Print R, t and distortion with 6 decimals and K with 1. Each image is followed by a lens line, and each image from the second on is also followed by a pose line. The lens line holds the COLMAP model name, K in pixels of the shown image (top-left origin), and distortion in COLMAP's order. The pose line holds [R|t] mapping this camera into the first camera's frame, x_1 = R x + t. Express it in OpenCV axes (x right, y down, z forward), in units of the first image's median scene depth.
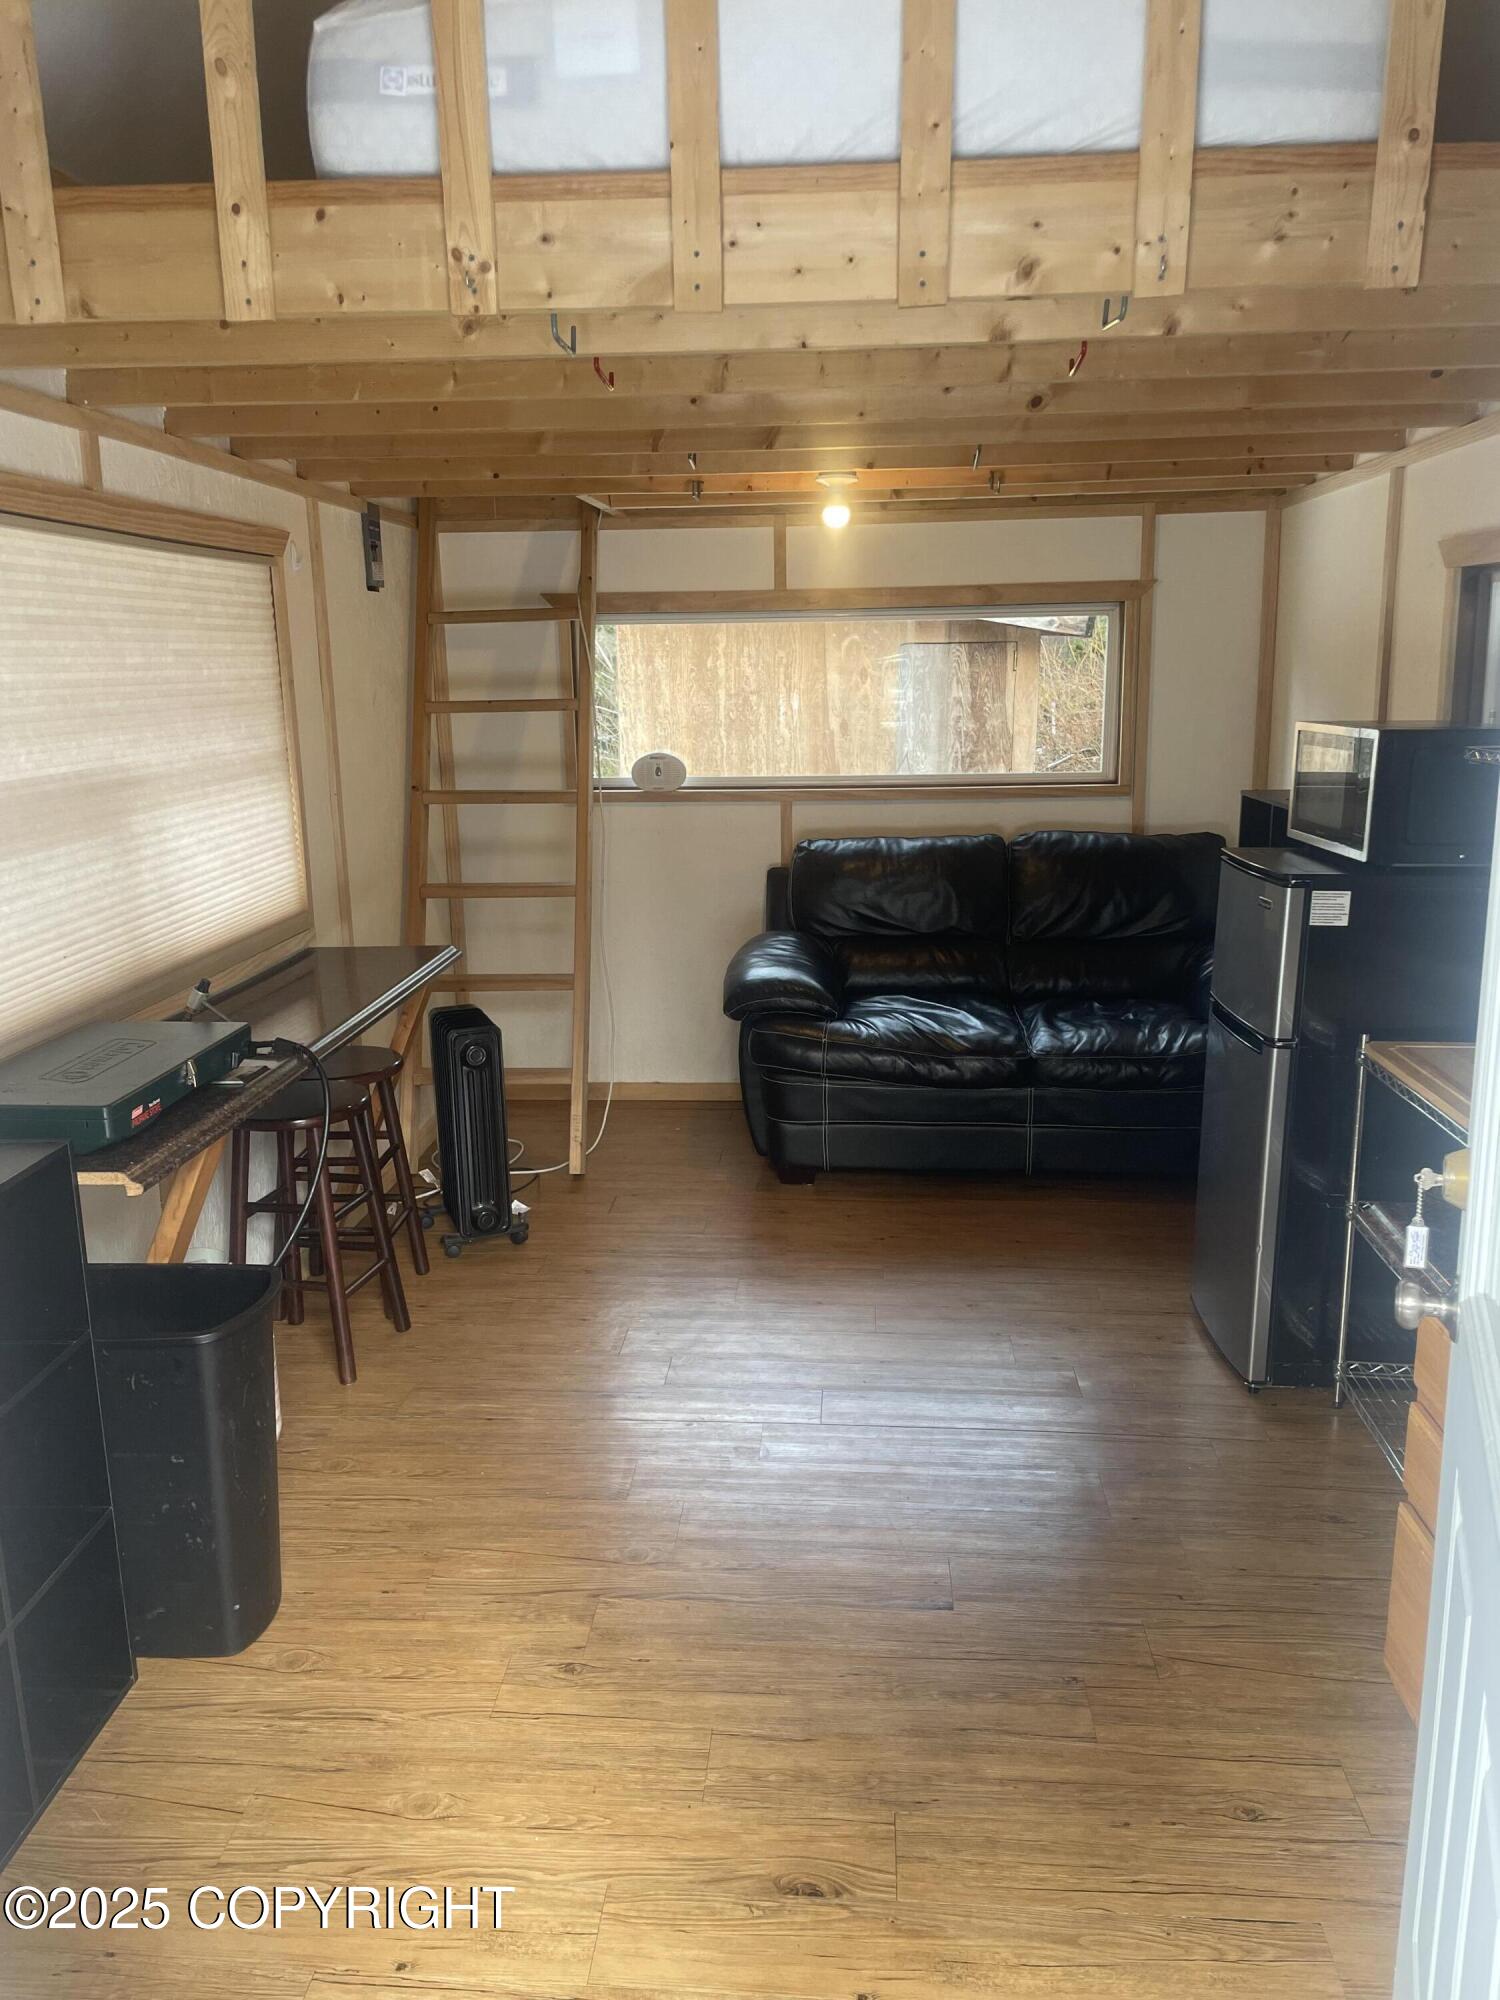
lens RADIAL K [[1521.3, 0, 732.1], [0, 1521.3, 993.9], [0, 0, 1]] dist [0.088806, -0.116035]
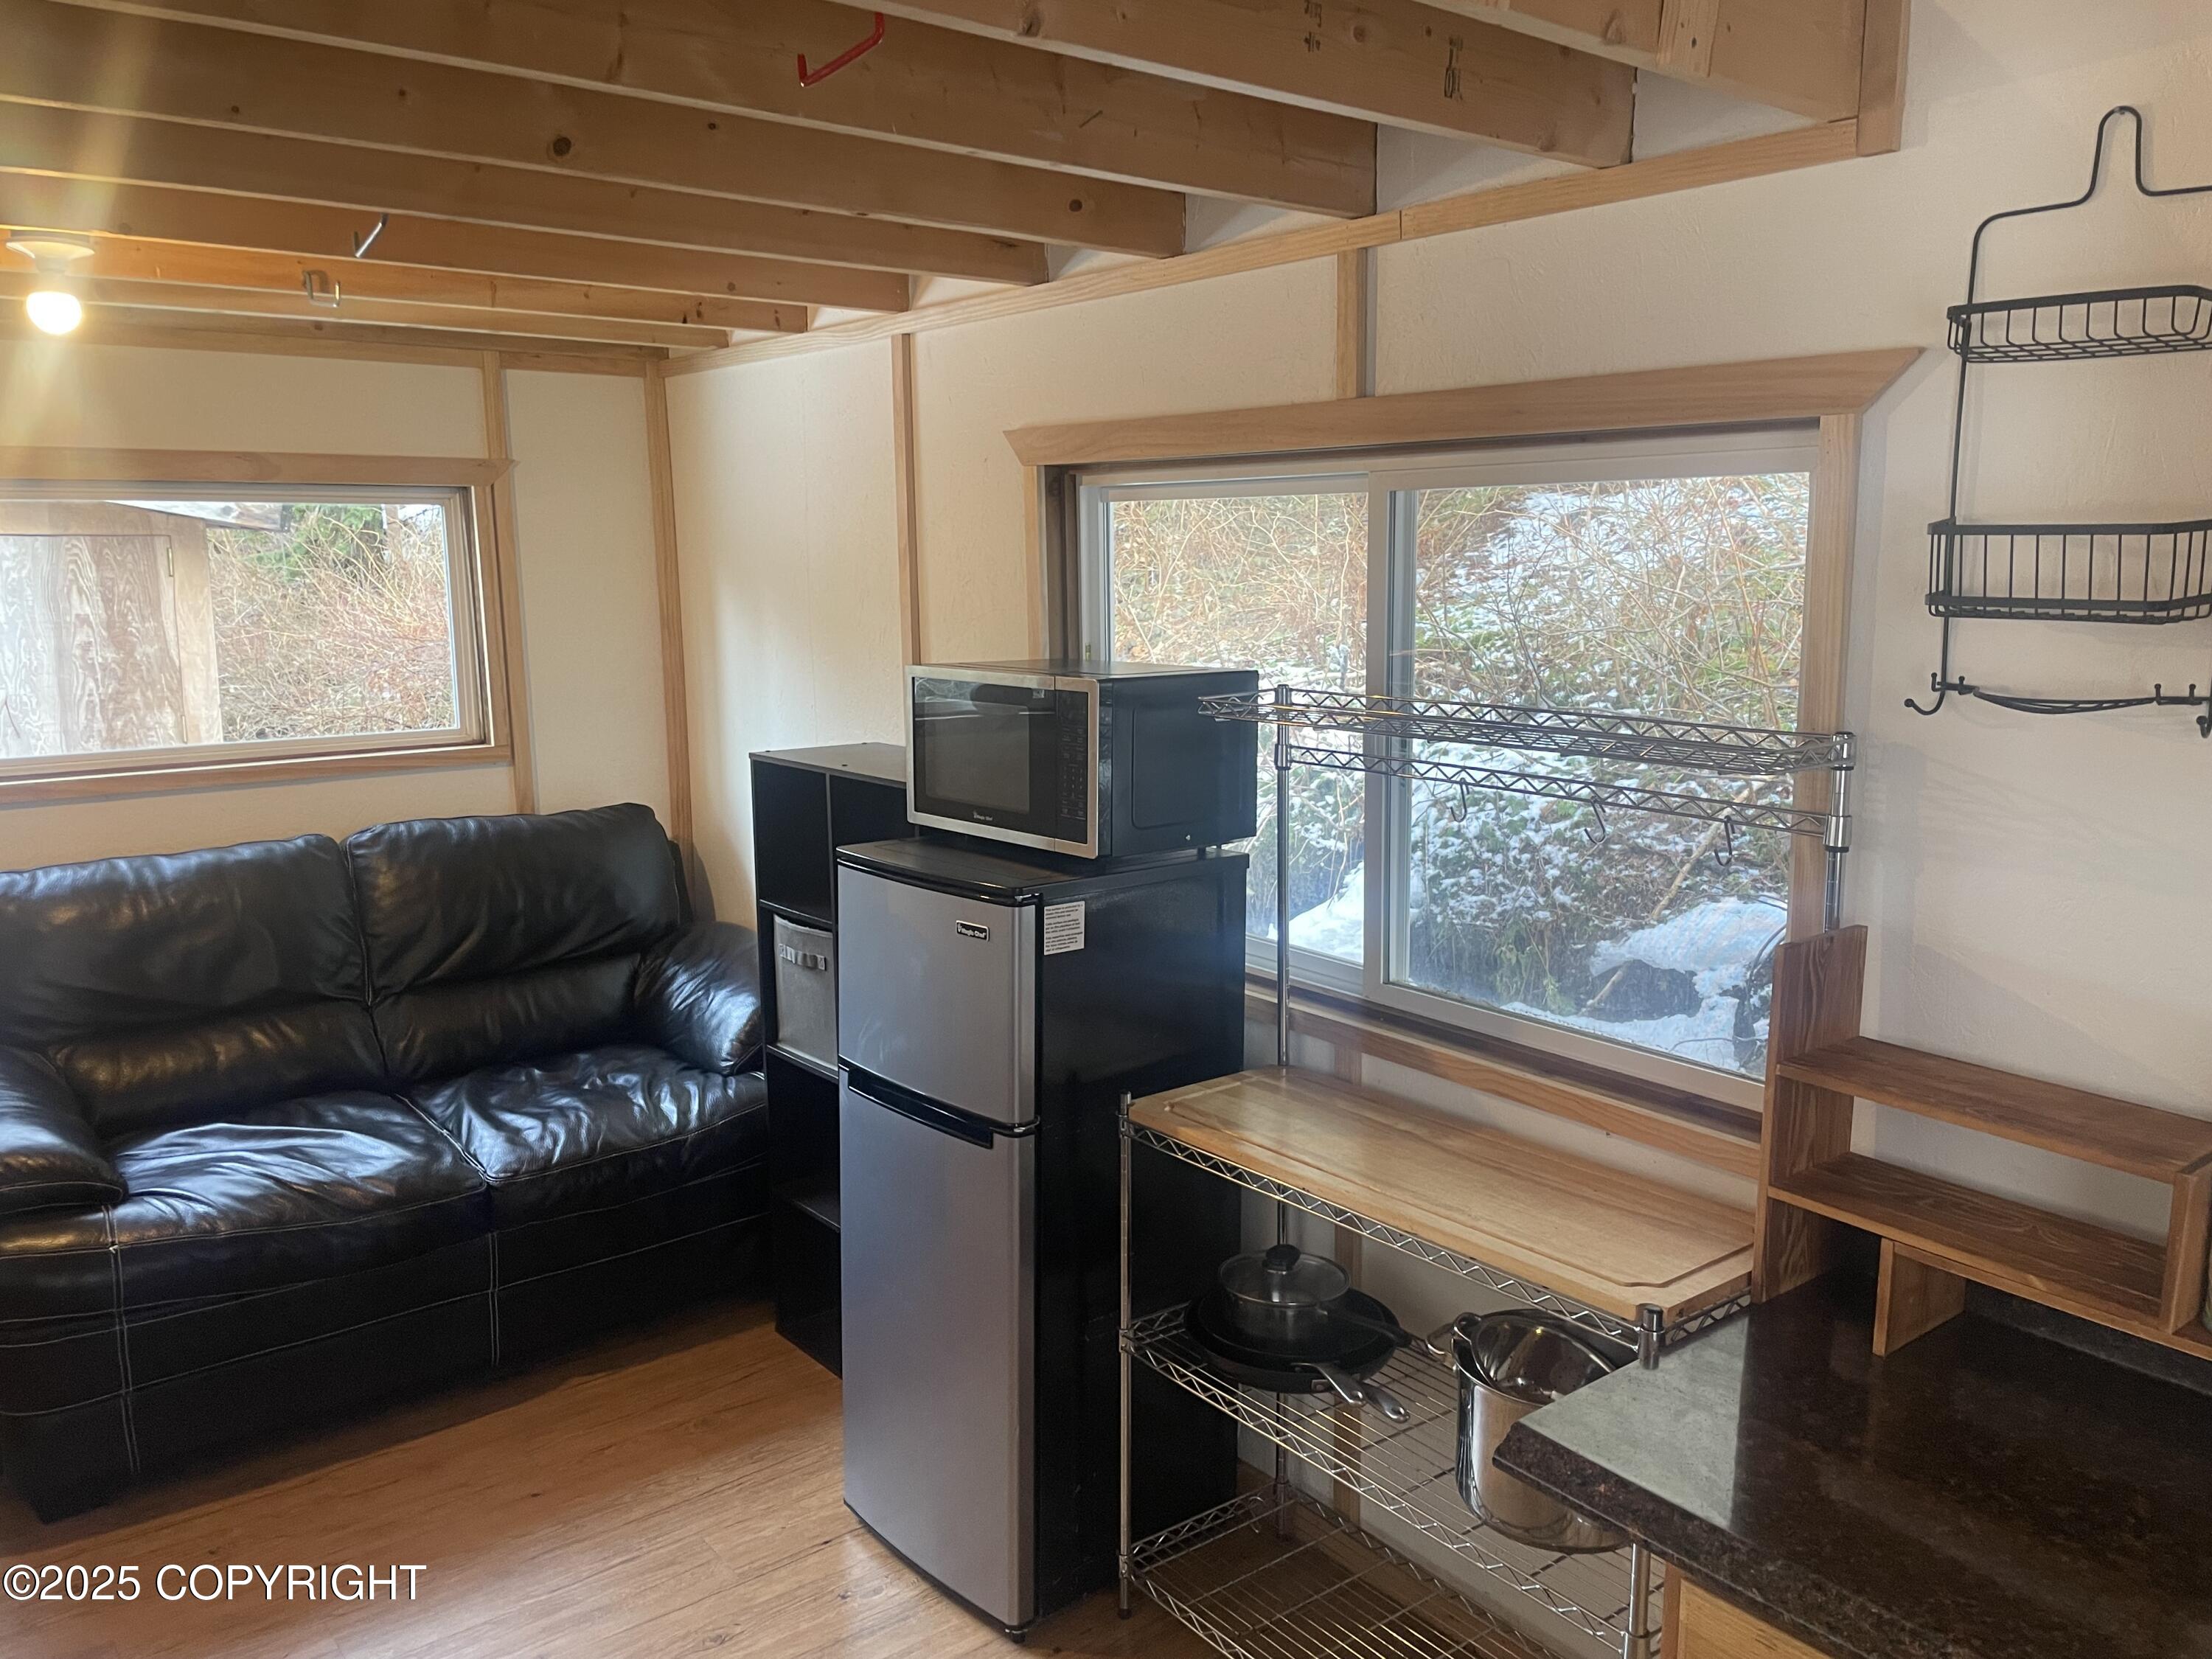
lens RADIAL K [[1682.6, 0, 1170.9], [0, 1682.6, 817.4], [0, 0, 1]] dist [0.088806, -0.116035]
pose [[0.716079, -0.094714, 0.691564, -0.038980], [0.139411, 0.990196, -0.008739, -0.032109], [-0.683956, 0.102670, 0.722263, 0.137131]]
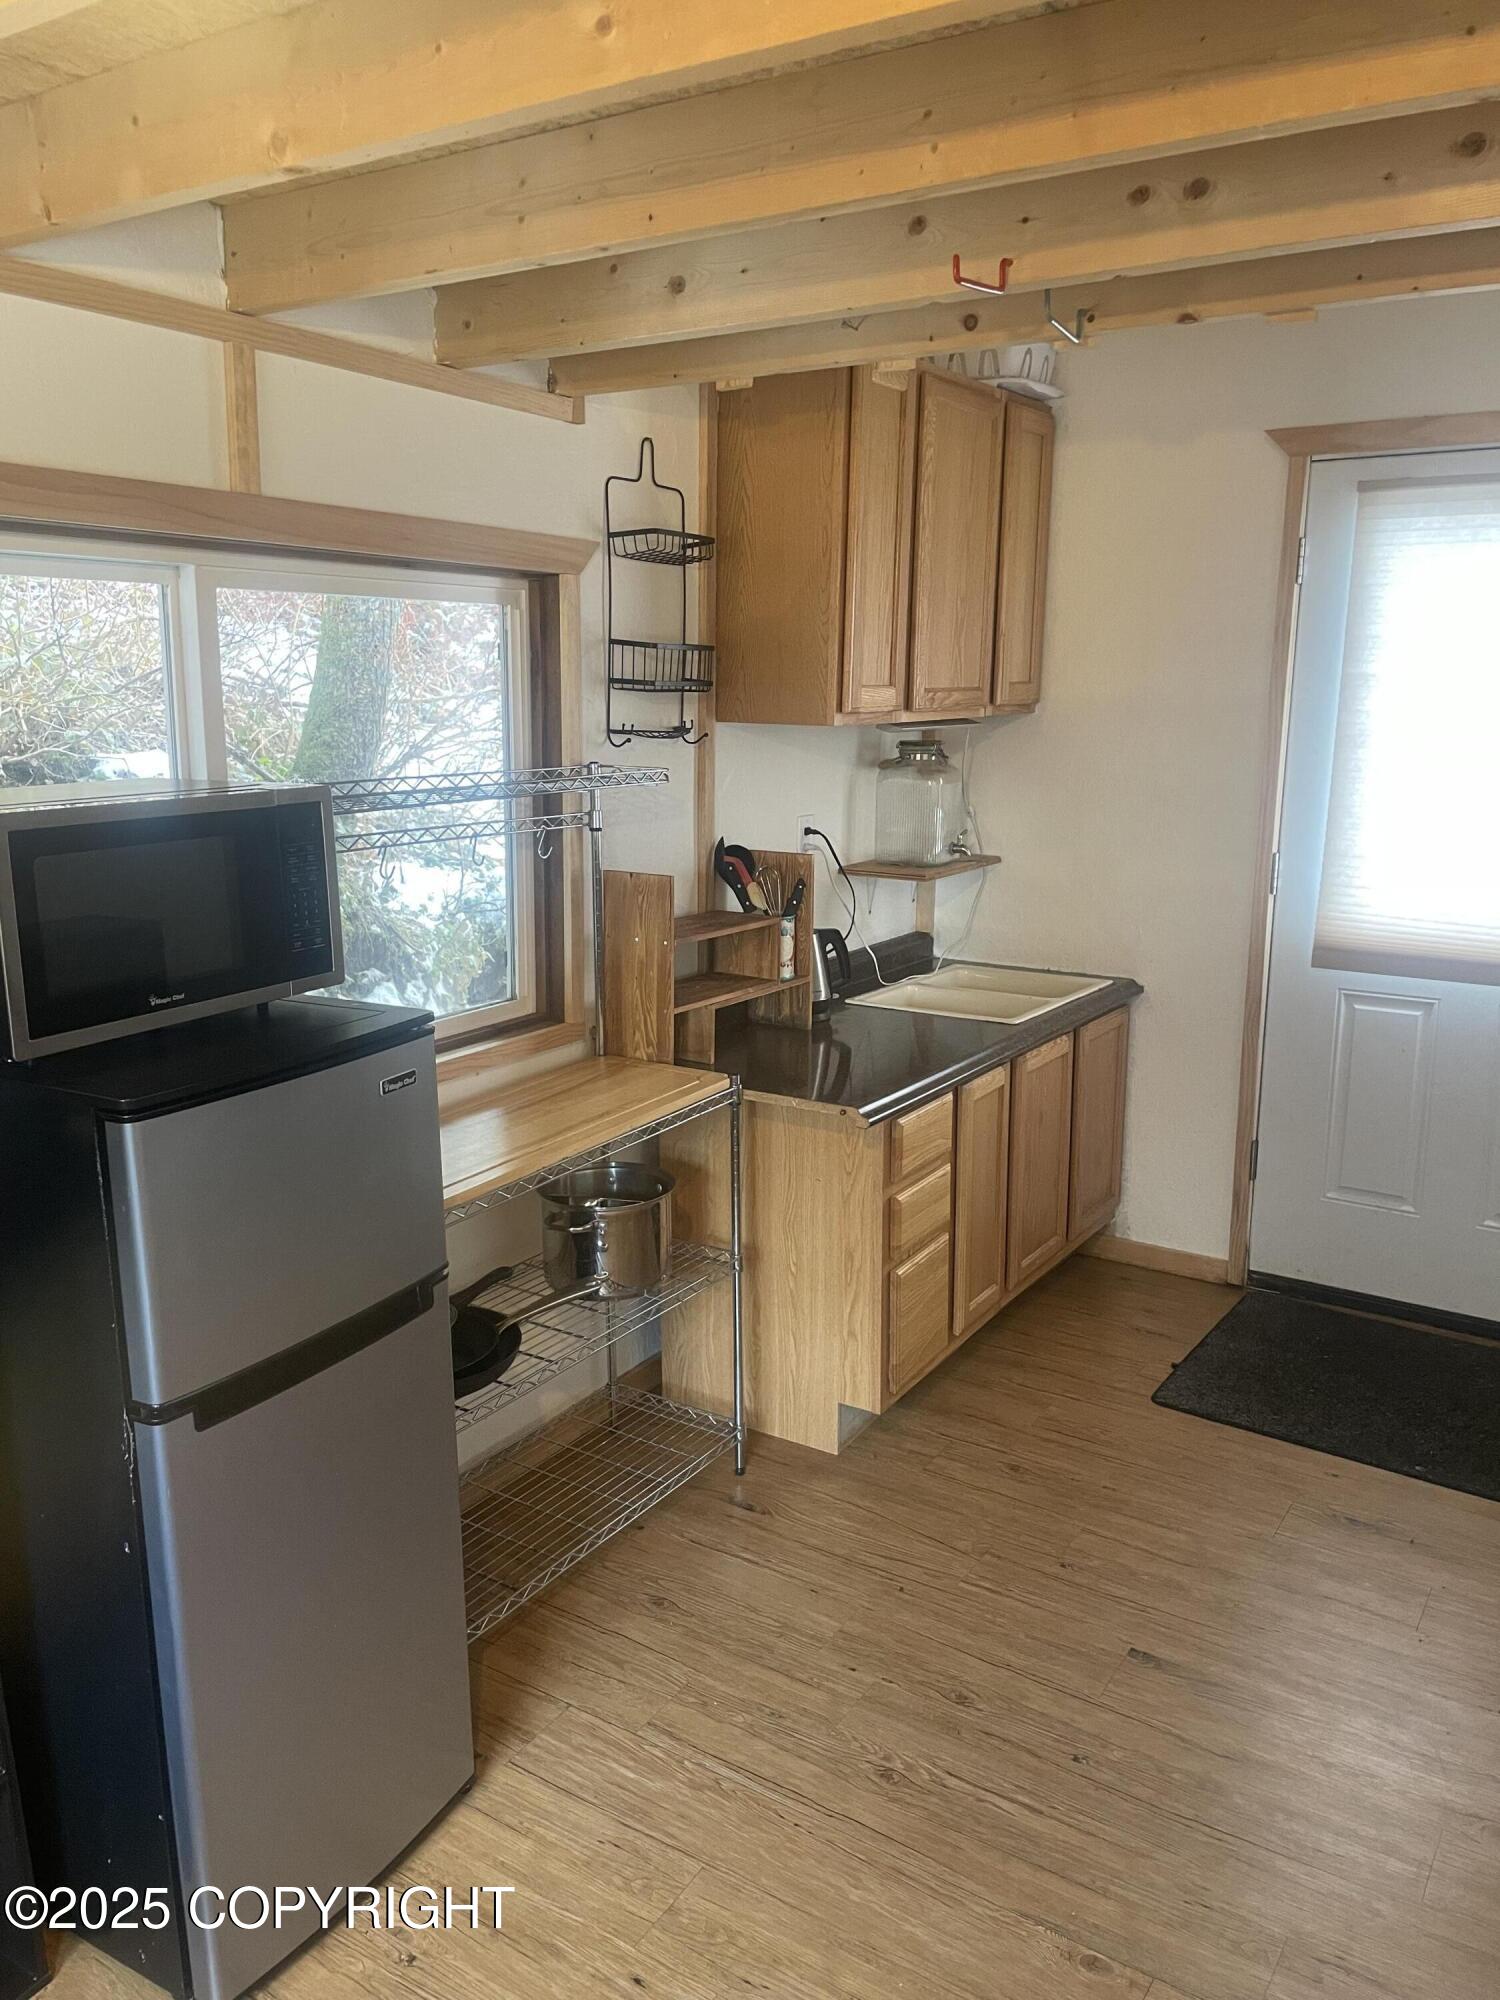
lens RADIAL K [[1521.3, 0, 732.1], [0, 1521.3, 993.9], [0, 0, 1]] dist [0.088806, -0.116035]
pose [[-0.883547, -0.088985, 0.459811, -0.018537], [0.108147, 0.916485, 0.385174, -0.109295], [-0.455685, 0.390047, -0.800134, 0.497481]]
